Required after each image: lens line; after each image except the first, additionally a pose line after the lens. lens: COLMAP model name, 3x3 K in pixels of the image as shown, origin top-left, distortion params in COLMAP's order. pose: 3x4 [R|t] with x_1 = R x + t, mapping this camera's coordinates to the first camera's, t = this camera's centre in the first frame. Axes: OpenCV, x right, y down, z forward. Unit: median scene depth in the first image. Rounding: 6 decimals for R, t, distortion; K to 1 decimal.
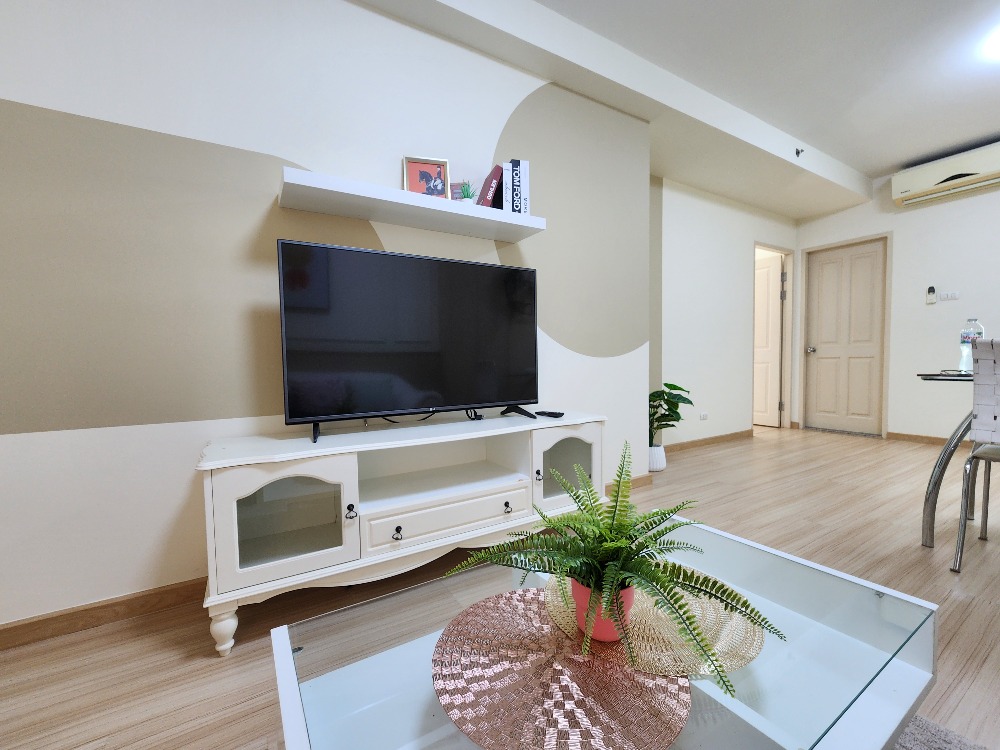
lens RADIAL K [[412.6, 0, 488.0], [0, 412.6, 377.3], [0, 0, 1]] dist [0.002450, -0.000641]
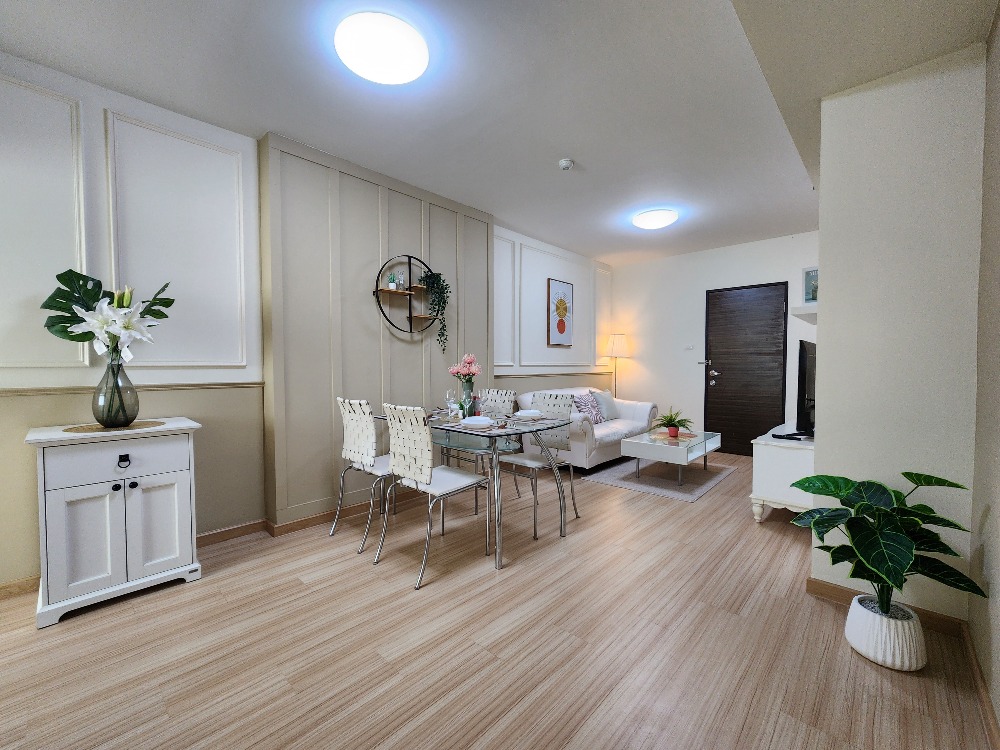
lens RADIAL K [[412.6, 0, 492.5], [0, 412.6, 381.8], [0, 0, 1]] dist [0.002450, -0.000641]
pose [[-0.963710, 0.030508, -0.265202, 1.555912], [0.007297, 0.996087, 0.088073, -0.251044], [0.266851, 0.082941, -0.960162, 2.130095]]
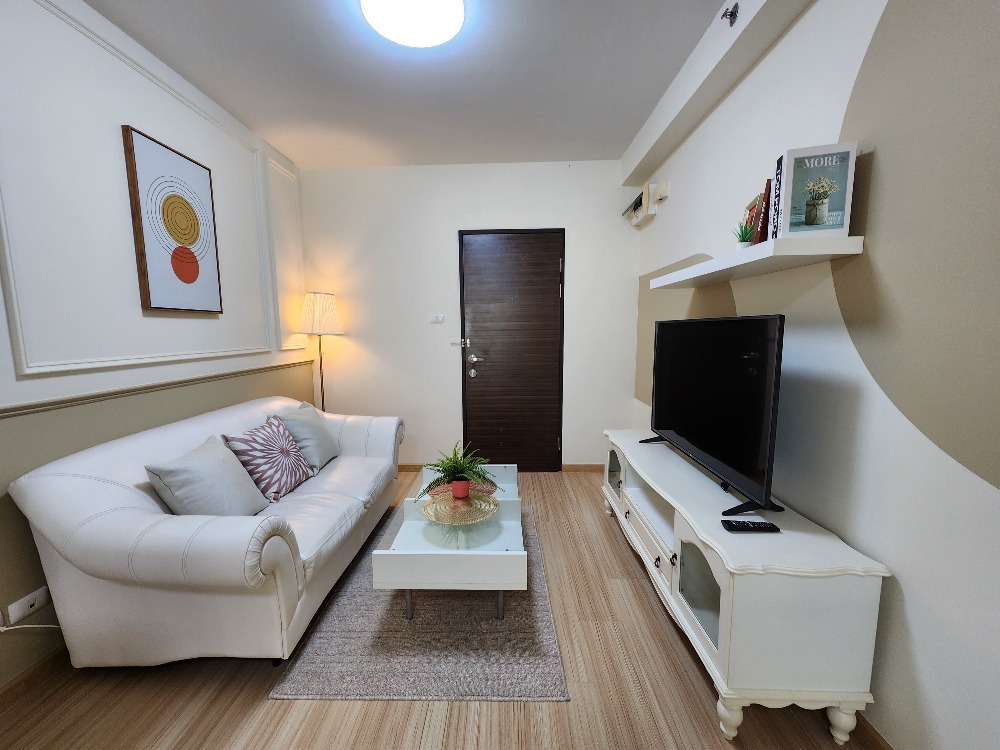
lens RADIAL K [[412.6, 0, 490.2], [0, 412.6, 379.6], [0, 0, 1]] dist [0.002450, -0.000641]
pose [[-0.547719, 0.125474, -0.827200, 0.924253], [-0.016846, 0.986836, 0.160843, -0.259094], [0.836493, 0.102031, -0.538395, 0.982814]]
